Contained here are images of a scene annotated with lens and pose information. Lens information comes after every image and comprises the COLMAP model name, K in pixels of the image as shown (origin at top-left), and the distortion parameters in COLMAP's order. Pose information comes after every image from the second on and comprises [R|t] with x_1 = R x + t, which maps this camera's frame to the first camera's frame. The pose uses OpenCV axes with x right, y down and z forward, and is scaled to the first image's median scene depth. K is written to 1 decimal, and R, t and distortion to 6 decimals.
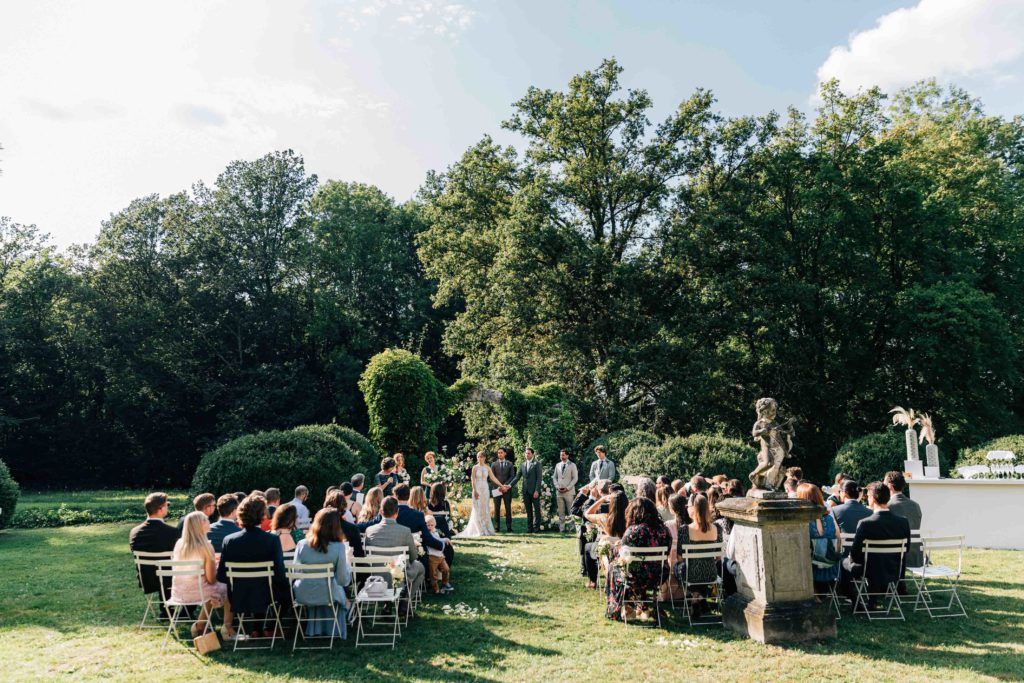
lens RADIAL K [[771.8, 0, 526.2], [0, 771.8, 339.2], [0, 0, 1]] dist [0.019000, -0.001753]
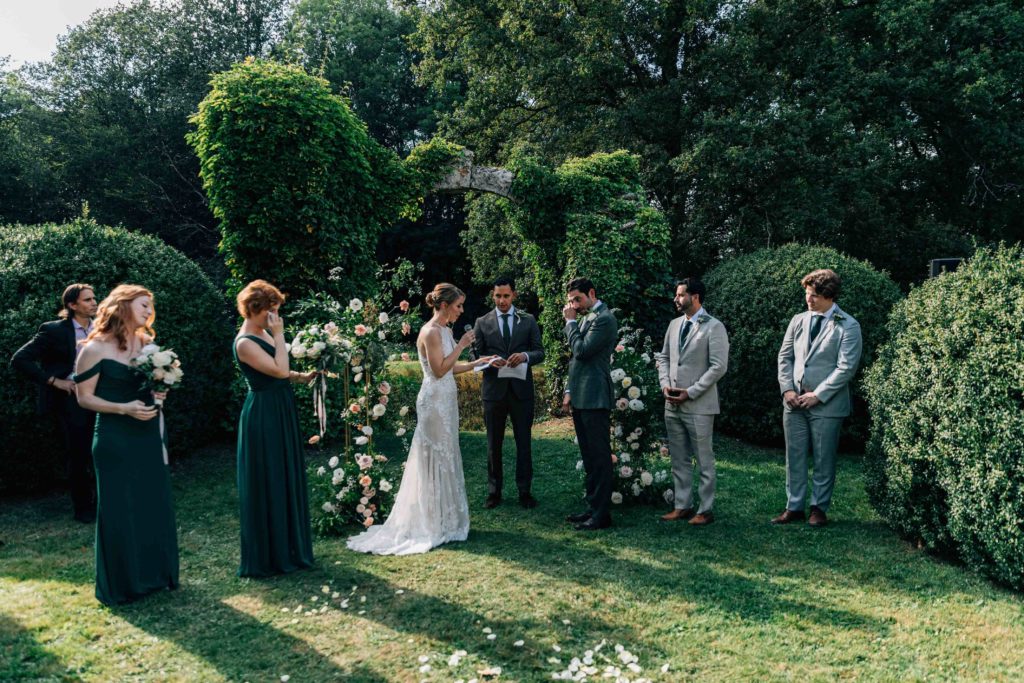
lens RADIAL K [[771.8, 0, 526.2], [0, 771.8, 339.2], [0, 0, 1]] dist [0.019000, -0.001753]
pose [[0.999580, 0.005679, -0.028425, -0.009796], [-0.000222, 0.982093, 0.188395, 0.090482], [0.028986, -0.188309, 0.981682, 0.569879]]
